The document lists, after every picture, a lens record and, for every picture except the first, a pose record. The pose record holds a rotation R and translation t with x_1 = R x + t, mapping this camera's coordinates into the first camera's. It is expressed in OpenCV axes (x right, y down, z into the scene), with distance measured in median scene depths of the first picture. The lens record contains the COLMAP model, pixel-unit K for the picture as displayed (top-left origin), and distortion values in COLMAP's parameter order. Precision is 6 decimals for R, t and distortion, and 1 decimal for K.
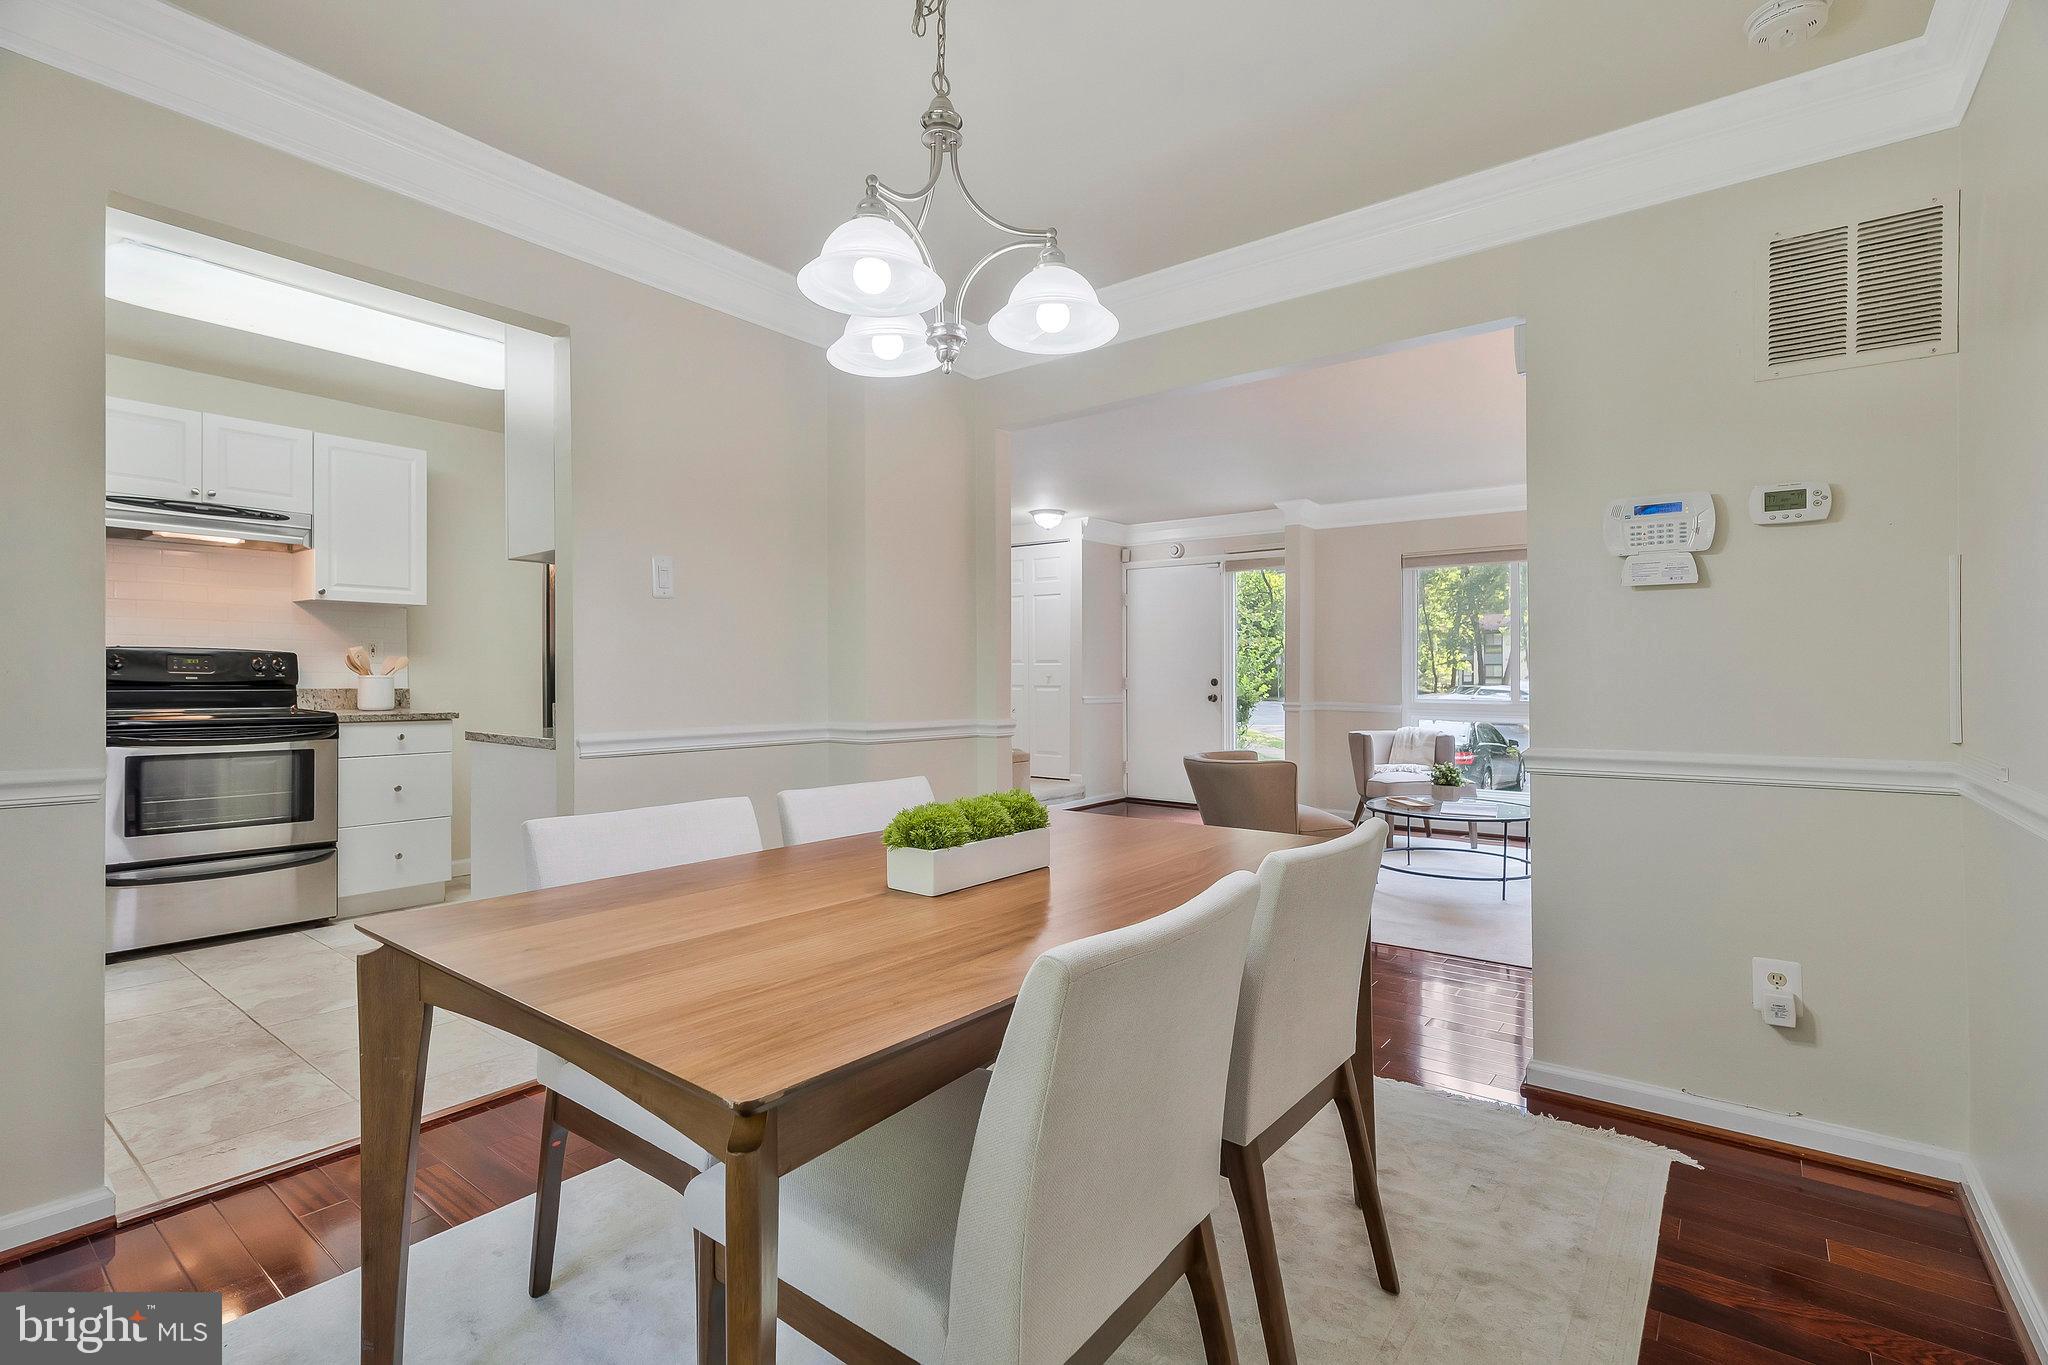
lens RADIAL K [[940.0, 0, 1031.1], [0, 940.0, 683.7], [0, 0, 1]] dist [0.003427, 0.000459]
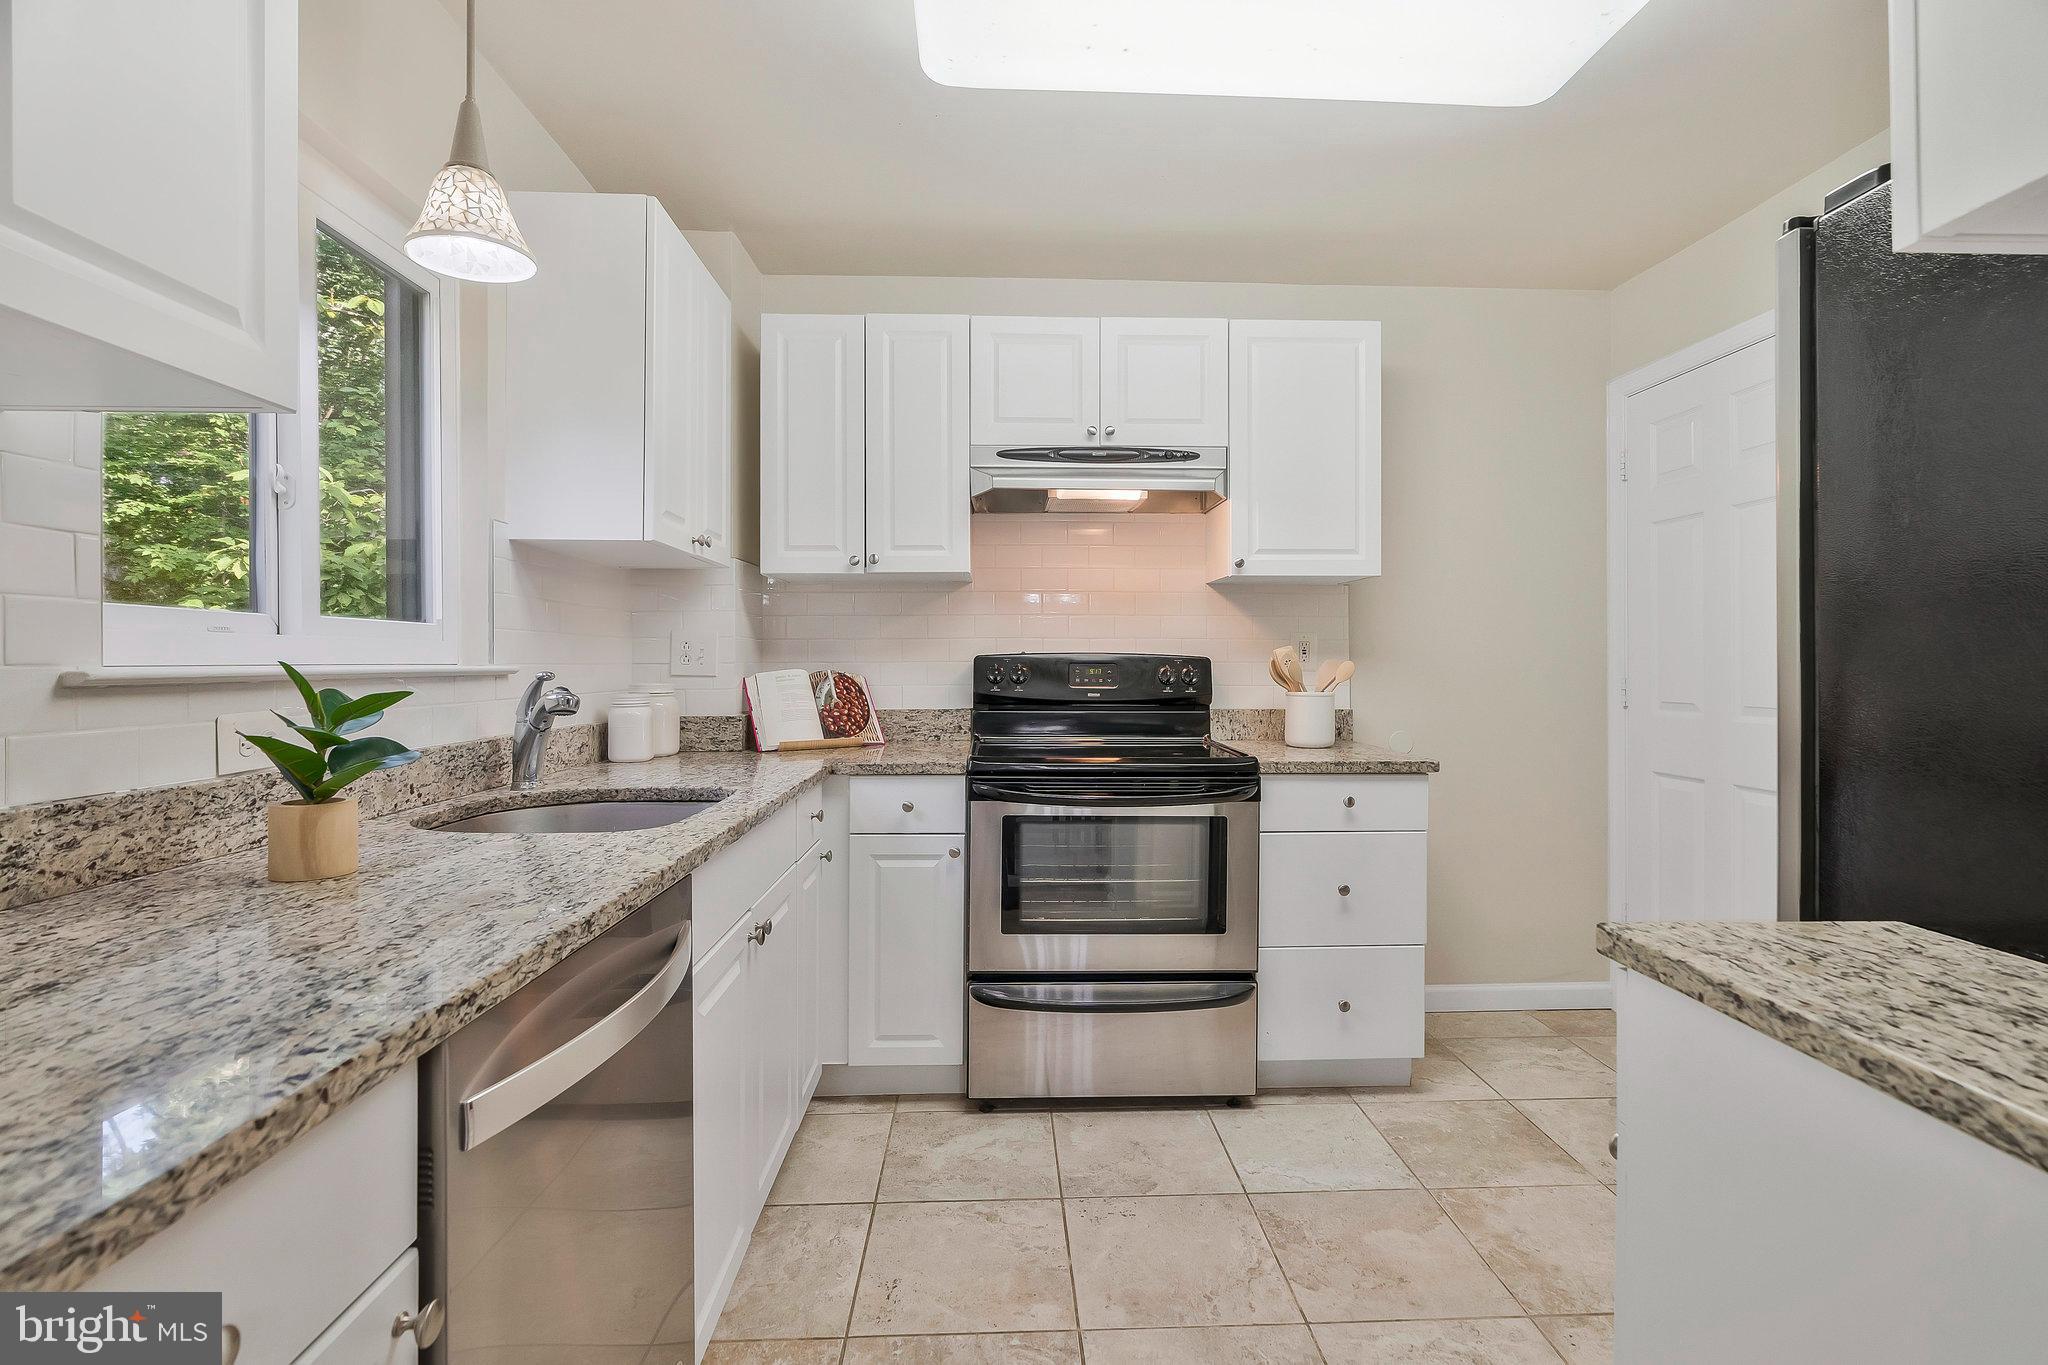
lens RADIAL K [[939.2, 0, 1020.1], [0, 939.2, 664.7], [0, 0, 1]] dist [-0.029718, 0.000070]
pose [[0.632149, -0.002793, -0.774842, -0.360666], [-0.003574, 0.999972, -0.006521, -0.023872], [0.774838, 0.006892, 0.632122, 0.491783]]
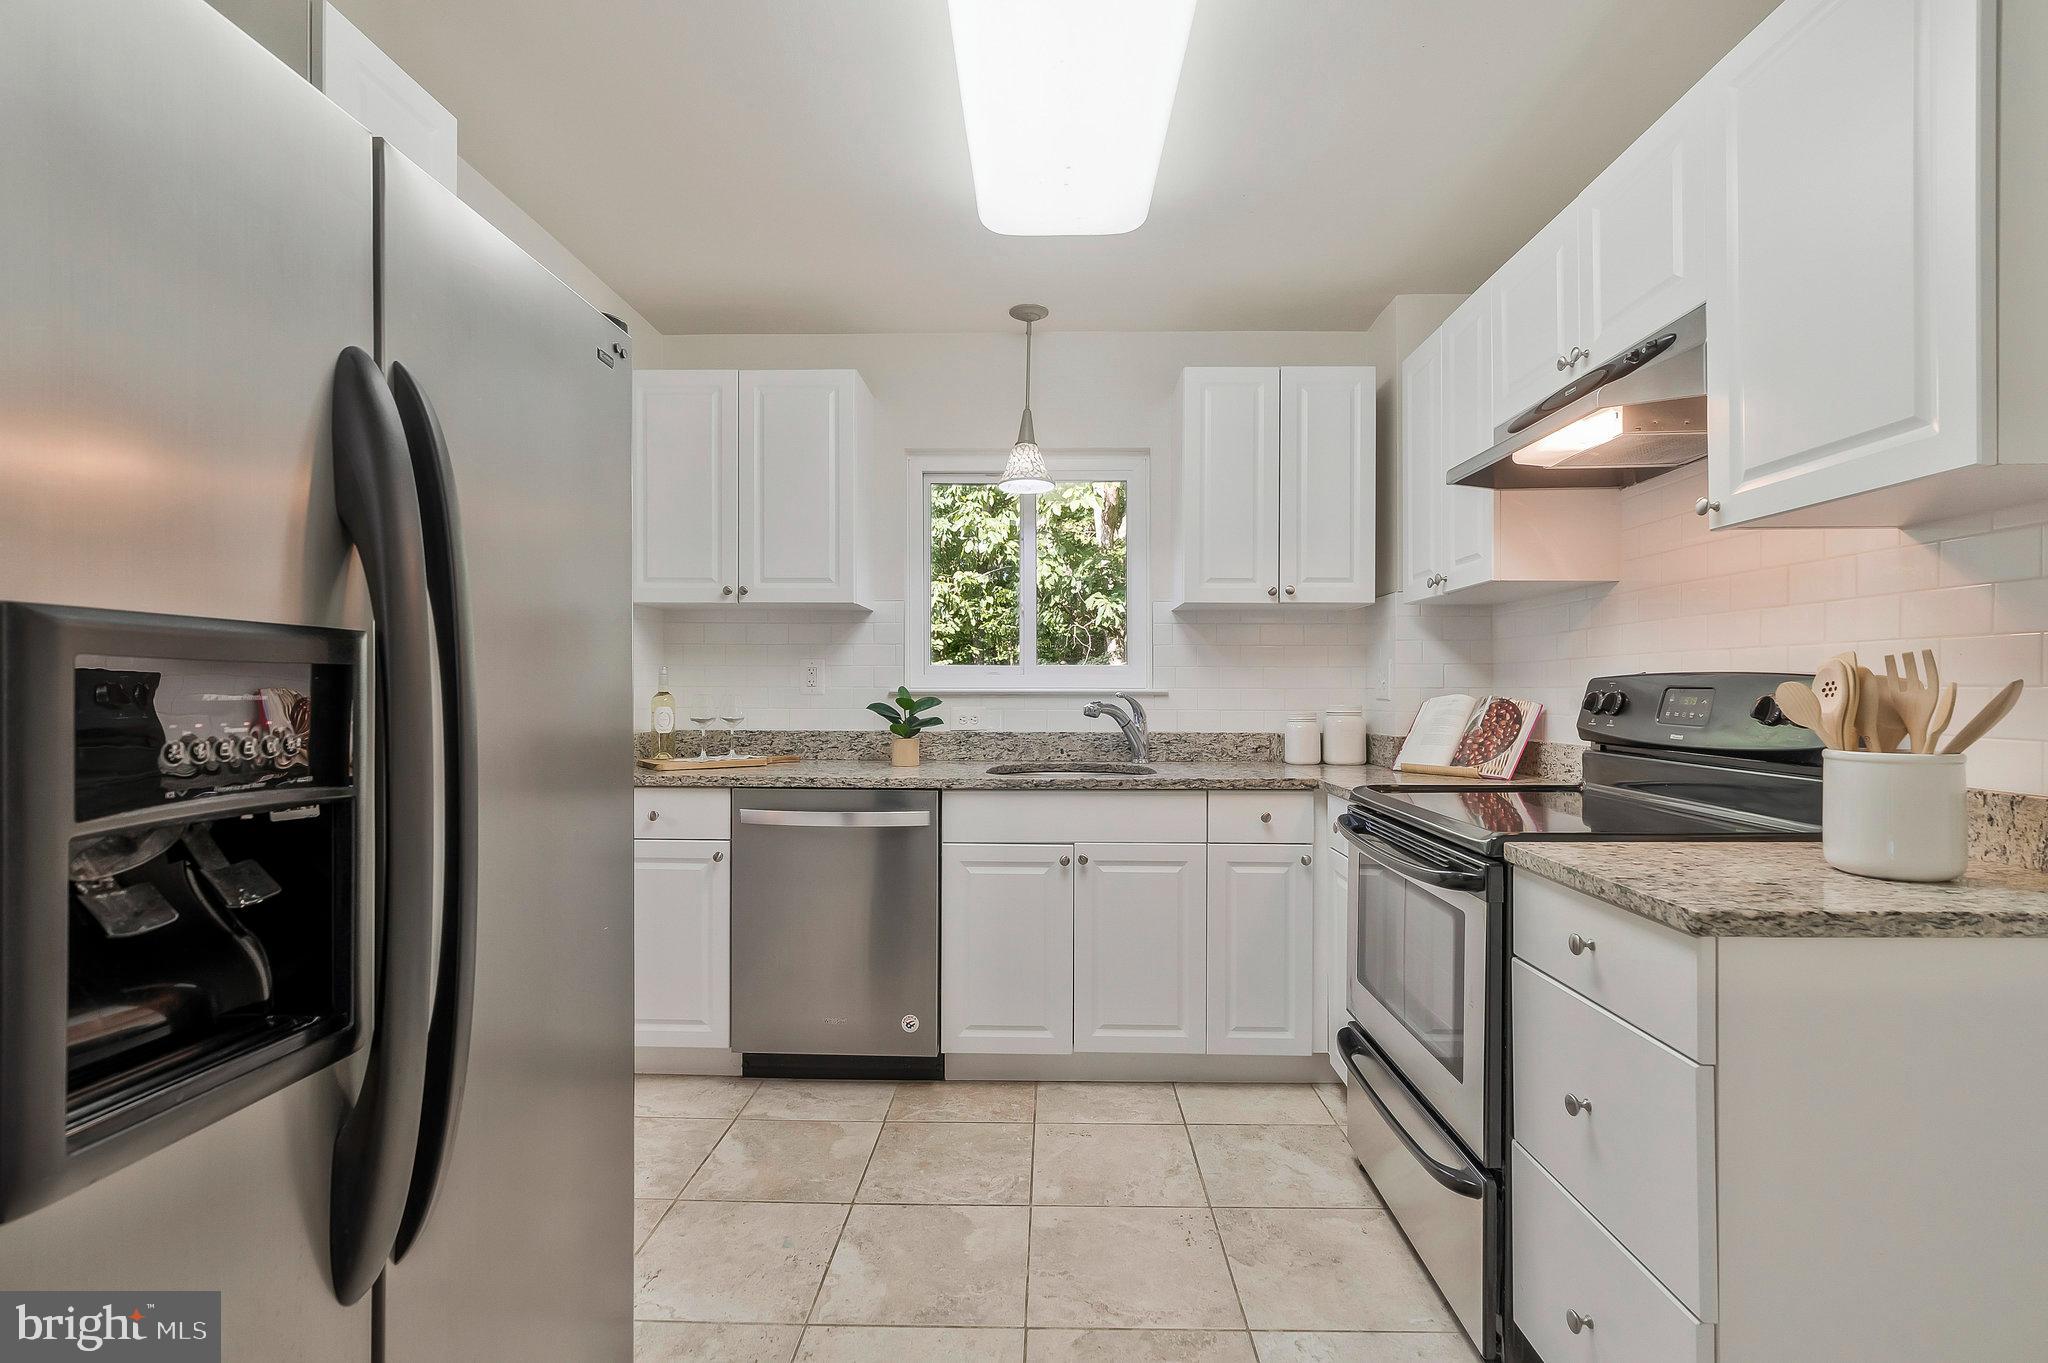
lens RADIAL K [[940.0, 0, 1031.1], [0, 940.0, 682.7], [0, 0, 1]] dist [0.003427, 0.000459]
pose [[-0.810306, -0.009668, -0.585927, -0.346764], [-0.011491, 0.999934, -0.000609, -0.028565], [0.585894, 0.006239, -0.810363, 1.169794]]
